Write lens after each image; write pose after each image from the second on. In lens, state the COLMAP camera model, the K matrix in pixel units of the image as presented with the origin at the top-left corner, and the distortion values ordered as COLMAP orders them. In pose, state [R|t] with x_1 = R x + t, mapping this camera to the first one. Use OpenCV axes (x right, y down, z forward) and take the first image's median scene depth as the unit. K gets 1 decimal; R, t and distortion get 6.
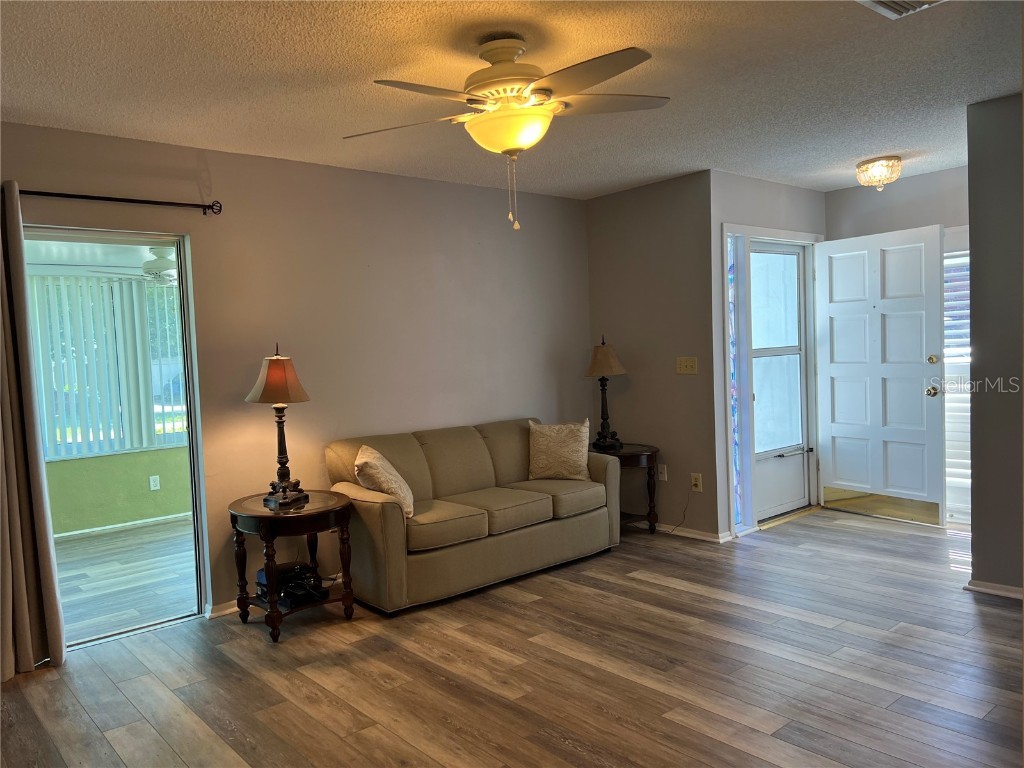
lens RADIAL K [[773.9, 0, 505.6], [0, 773.9, 387.2], [0, 0, 1]] dist [0.064024, -0.069319]
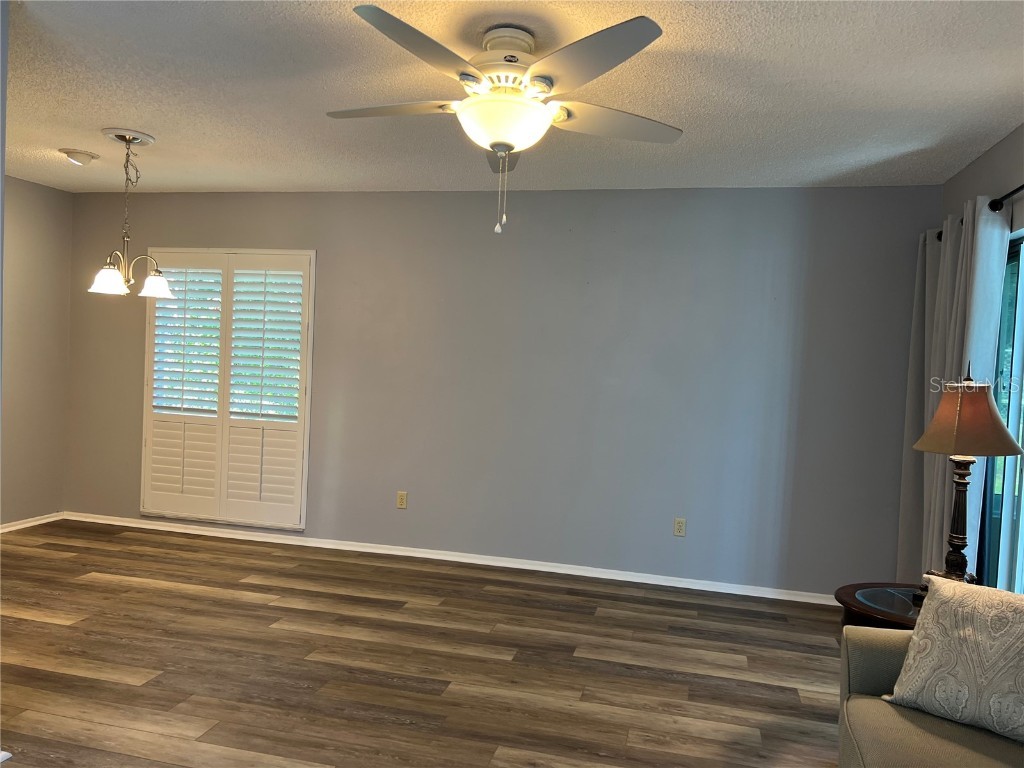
lens RADIAL K [[773.9, 0, 505.6], [0, 773.9, 387.2], [0, 0, 1]] dist [0.064024, -0.069319]
pose [[-0.815484, 0.029163, -0.578045, 0.434202], [-0.041271, 0.993257, 0.108334, -0.098492], [0.577307, 0.112202, -0.808782, 1.416948]]
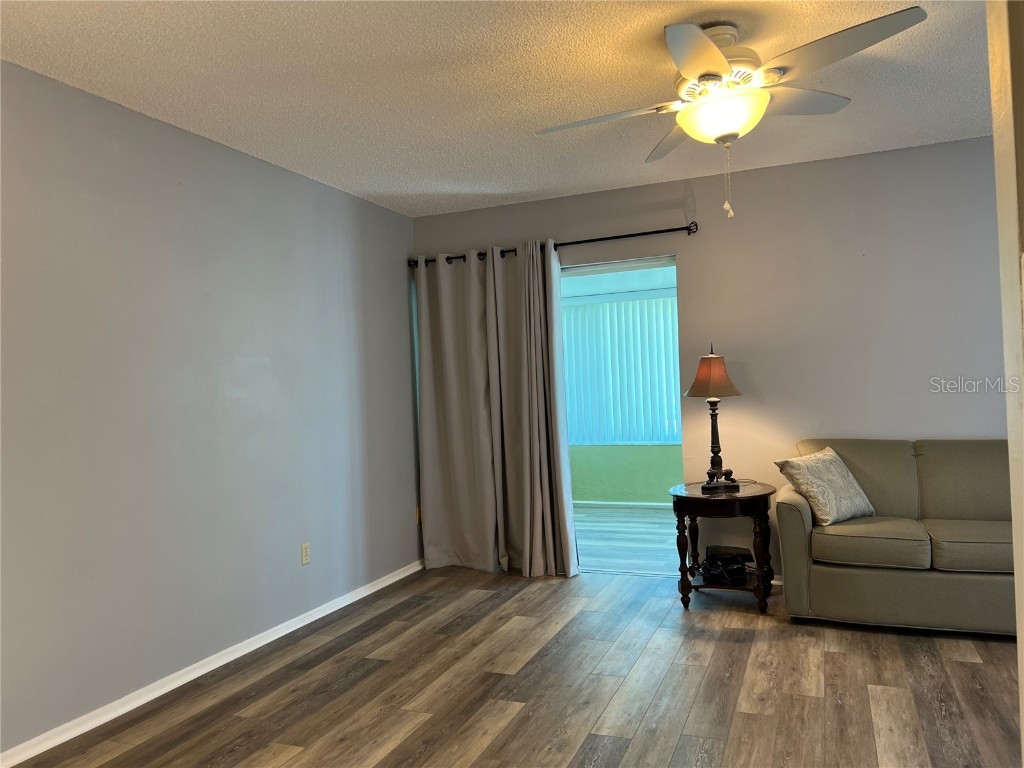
lens RADIAL K [[773.9, 0, 505.6], [0, 773.9, 387.2], [0, 0, 1]] dist [0.064024, -0.069319]
pose [[0.459370, 0.021607, -0.887982, 0.598470], [-0.026493, 0.999593, 0.010618, 0.002276], [0.887850, 0.018648, 0.459755, 0.252661]]
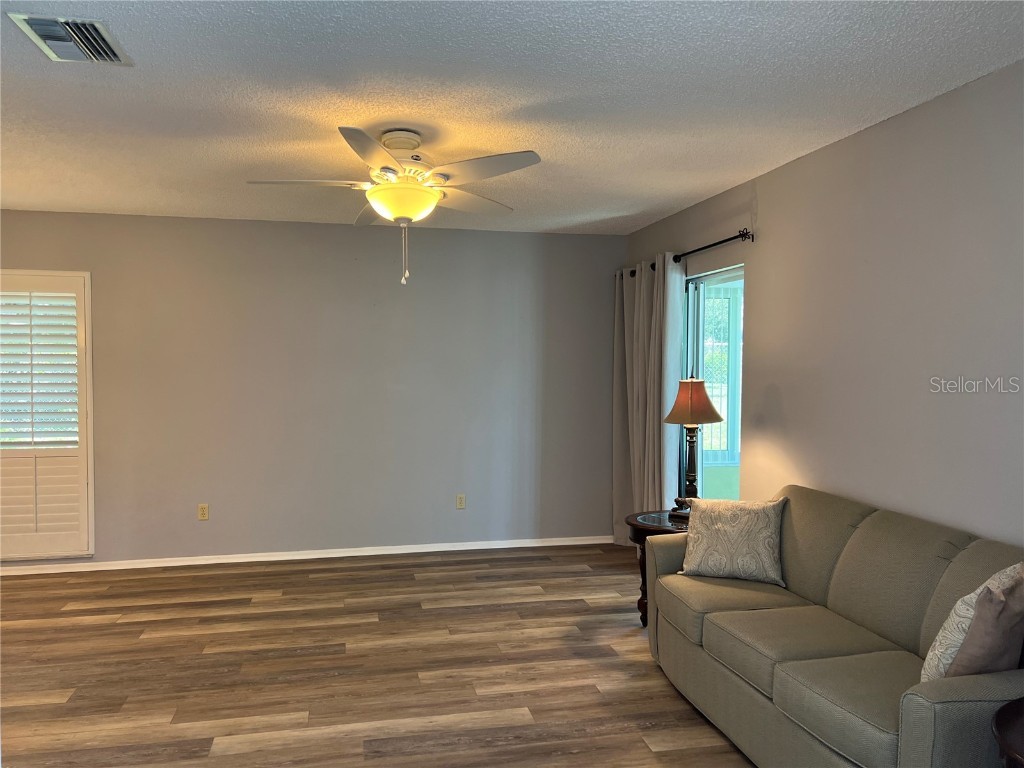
lens RADIAL K [[773.9, 0, 505.6], [0, 773.9, 387.2], [0, 0, 1]] dist [0.064024, -0.069319]
pose [[-0.477519, 0.071117, -0.875739, 0.807887], [-0.029489, 0.994860, 0.096871, -0.132845], [0.878127, 0.072083, -0.472967, 1.382029]]
